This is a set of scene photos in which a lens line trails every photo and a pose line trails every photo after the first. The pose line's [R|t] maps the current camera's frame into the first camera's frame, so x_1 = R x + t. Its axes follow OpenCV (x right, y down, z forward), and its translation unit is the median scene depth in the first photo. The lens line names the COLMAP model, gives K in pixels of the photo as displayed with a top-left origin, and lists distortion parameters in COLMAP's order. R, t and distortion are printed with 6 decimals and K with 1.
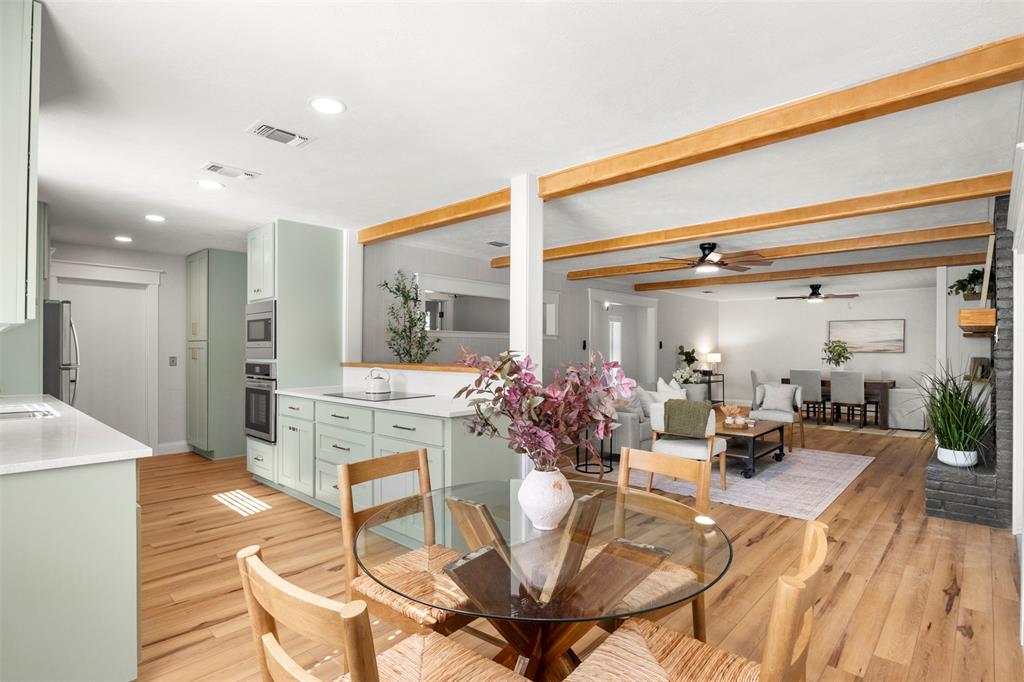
lens RADIAL K [[512.4, 0, 518.4], [0, 512.4, 348.1], [0, 0, 1]] dist [-0.001316, -0.000363]
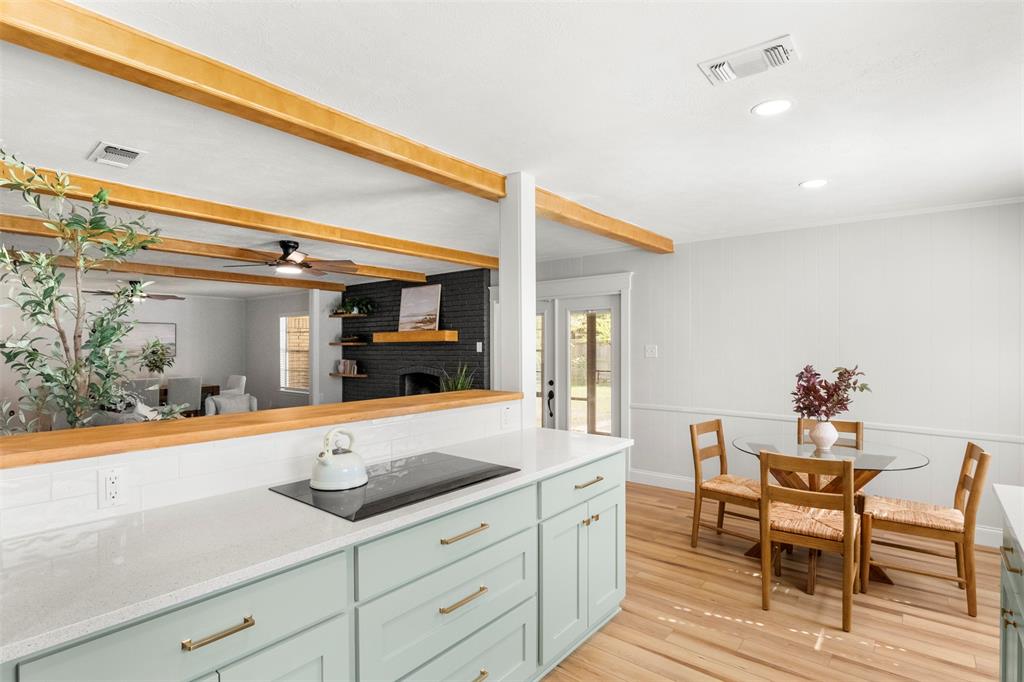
lens RADIAL K [[512.4, 0, 518.4], [0, 512.4, 348.1], [0, 0, 1]] dist [-0.001316, -0.000363]
pose [[-0.062942, -0.006696, 0.997995, -0.393668], [0.000298, 0.999977, 0.006729, -0.017502], [-0.998017, 0.000721, -0.062938, 0.473899]]
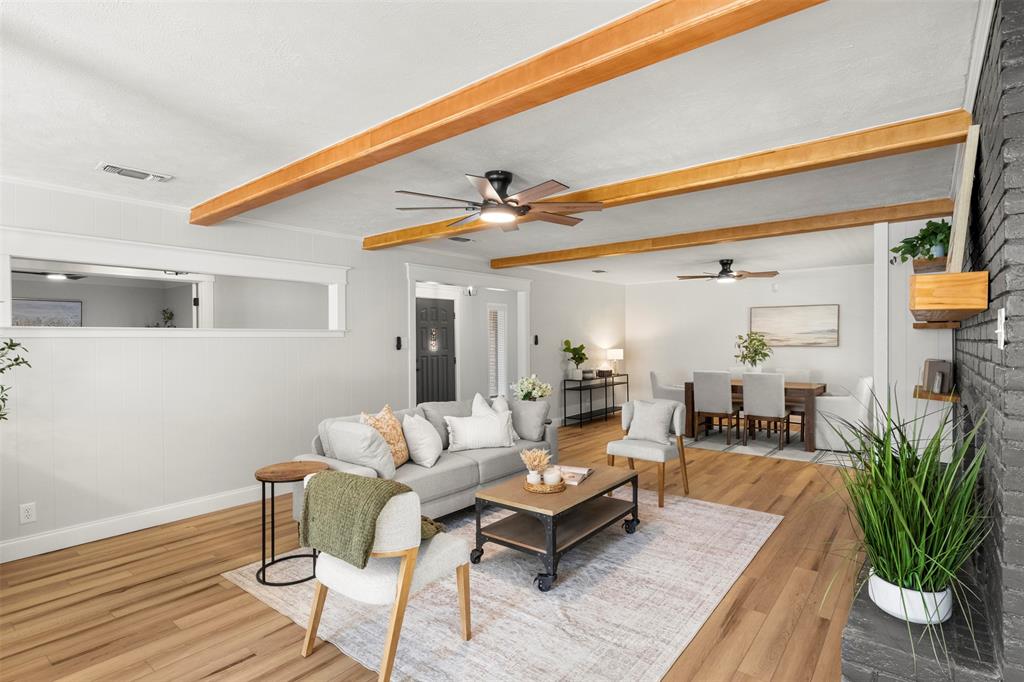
lens RADIAL K [[515.7, 0, 514.5], [0, 515.7, 345.4], [0, 0, 1]] dist [-0.001969, -0.001566]
pose [[0.997727, -0.012207, 0.066274, 0.249782], [0.011317, 0.999841, 0.013779, -0.011504], [-0.066432, -0.012998, 0.997706, 0.296402]]
